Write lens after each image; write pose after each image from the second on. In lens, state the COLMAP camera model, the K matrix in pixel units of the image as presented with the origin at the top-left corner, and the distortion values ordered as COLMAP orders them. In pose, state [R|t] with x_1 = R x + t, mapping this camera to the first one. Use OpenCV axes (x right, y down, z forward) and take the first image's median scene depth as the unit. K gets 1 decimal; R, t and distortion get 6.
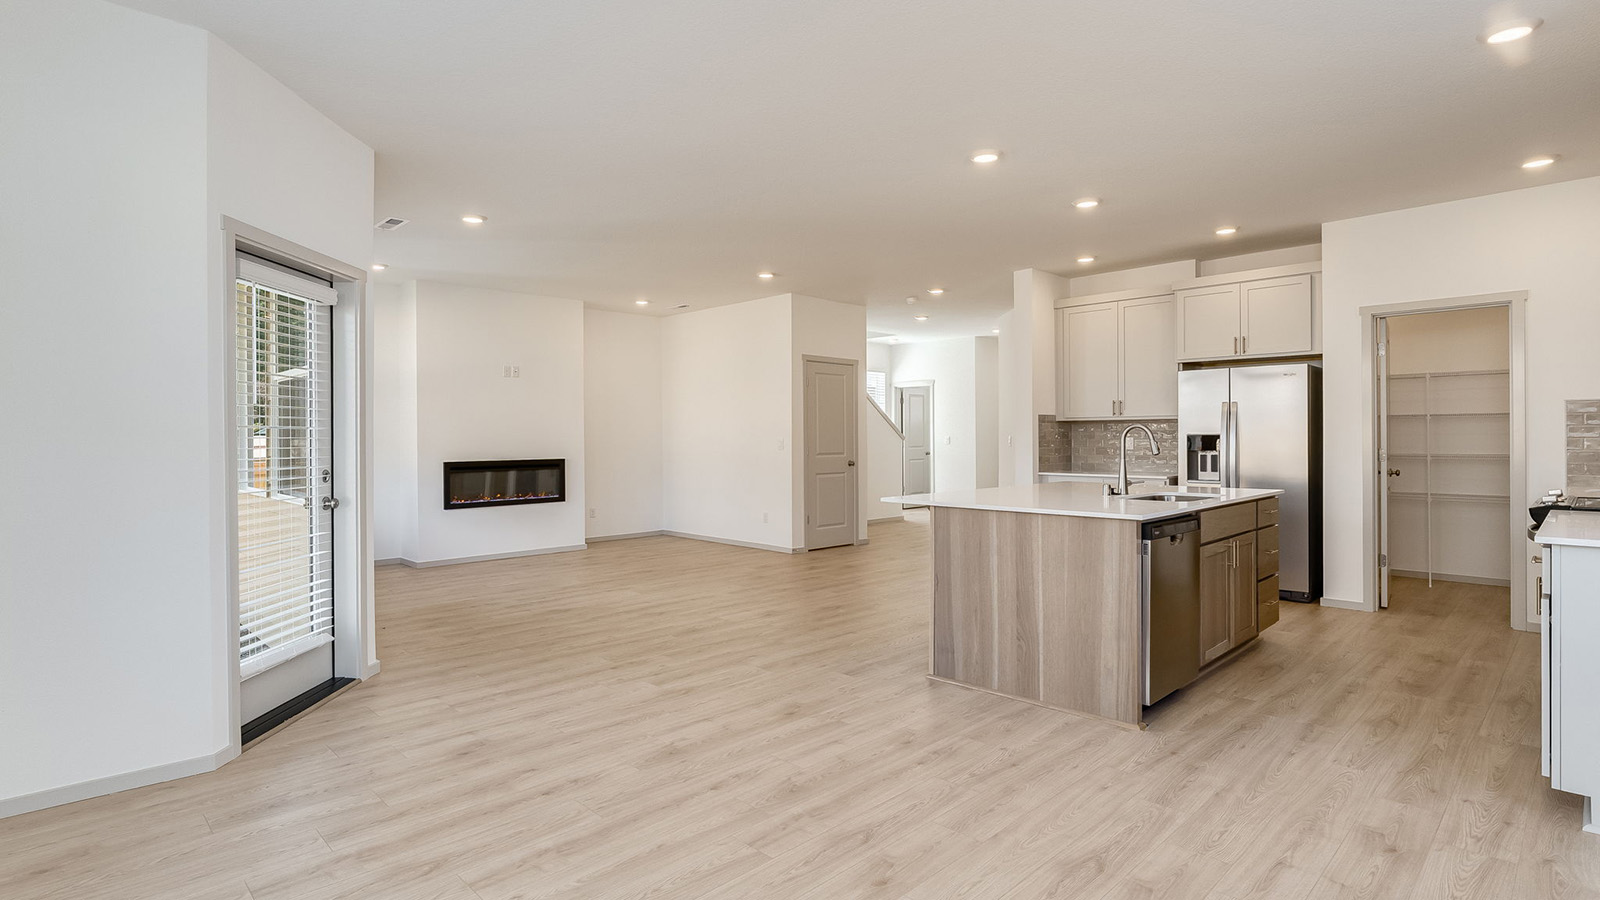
lens RADIAL K [[800.7, 0, 790.9], [0, 800.7, 435.9], [0, 0, 1]] dist [-0.002468, -0.002204]
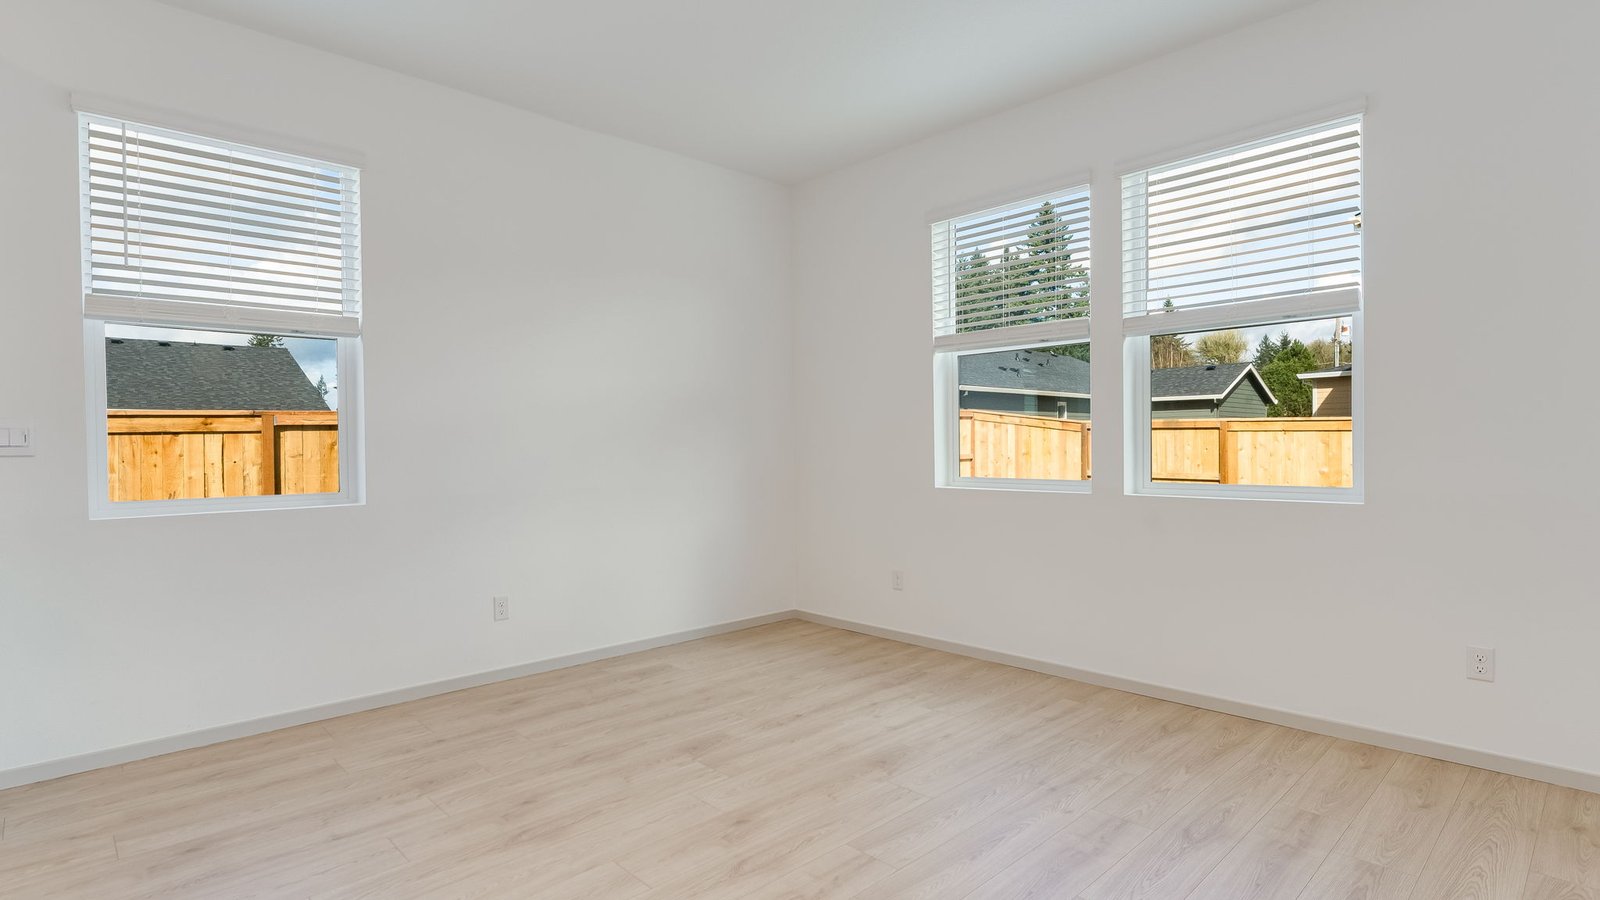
lens RADIAL K [[794.5, 0, 790.0], [0, 794.5, 453.9], [0, 0, 1]] dist [-0.005313, 0.000419]
pose [[-0.999744, 0.014963, 0.016968, 0.007497], [0.015140, 0.999831, 0.010393, 0.018213], [-0.016810, 0.010647, -0.999802, 0.696332]]
